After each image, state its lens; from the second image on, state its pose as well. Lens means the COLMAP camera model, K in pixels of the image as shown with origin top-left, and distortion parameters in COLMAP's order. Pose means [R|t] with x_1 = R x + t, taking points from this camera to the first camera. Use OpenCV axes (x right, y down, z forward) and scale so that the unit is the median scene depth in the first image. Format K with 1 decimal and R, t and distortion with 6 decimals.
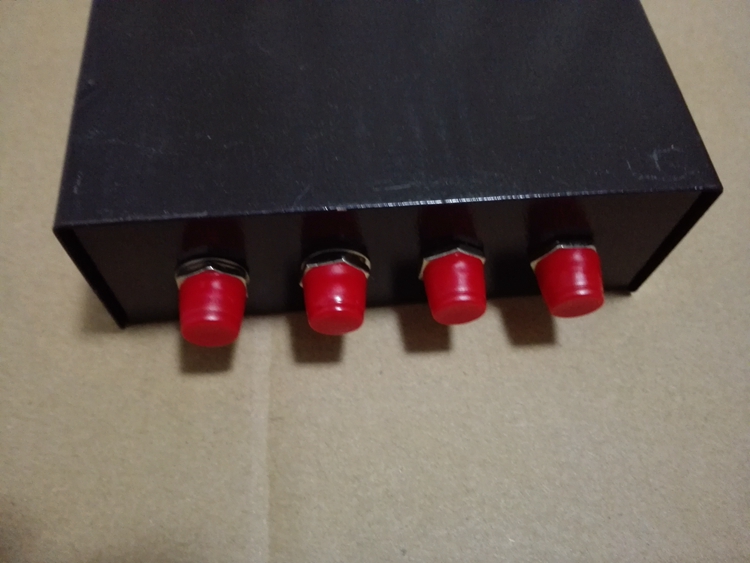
lens RADIAL K [[655.8, 0, 378.3], [0, 655.8, 282.9], [0, 0, 1]] dist [0.126065, -0.358782]
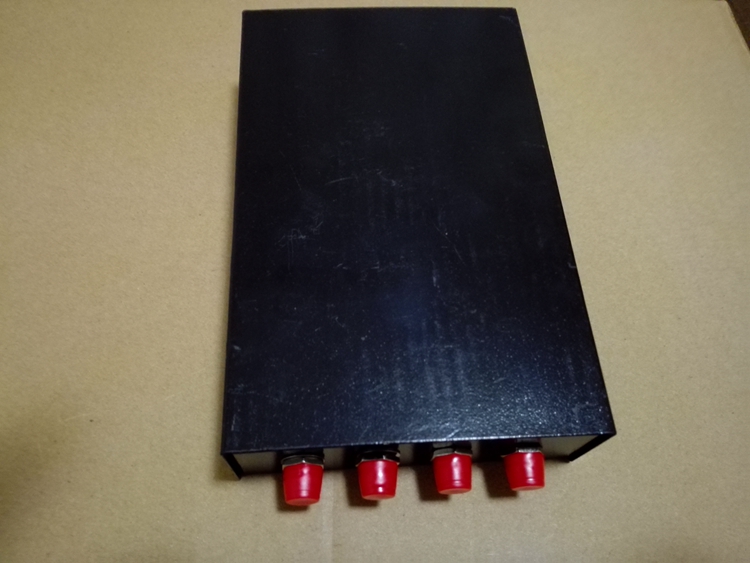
lens RADIAL K [[649.7, 0, 375.0], [0, 649.7, 281.5], [0, 0, 1]] dist [0.076836, -0.196509]
pose [[0.999249, 0.034287, -0.018076, -0.057252], [-0.033746, 0.998998, 0.029401, -0.480656], [0.019066, -0.028769, 0.999404, -0.559860]]
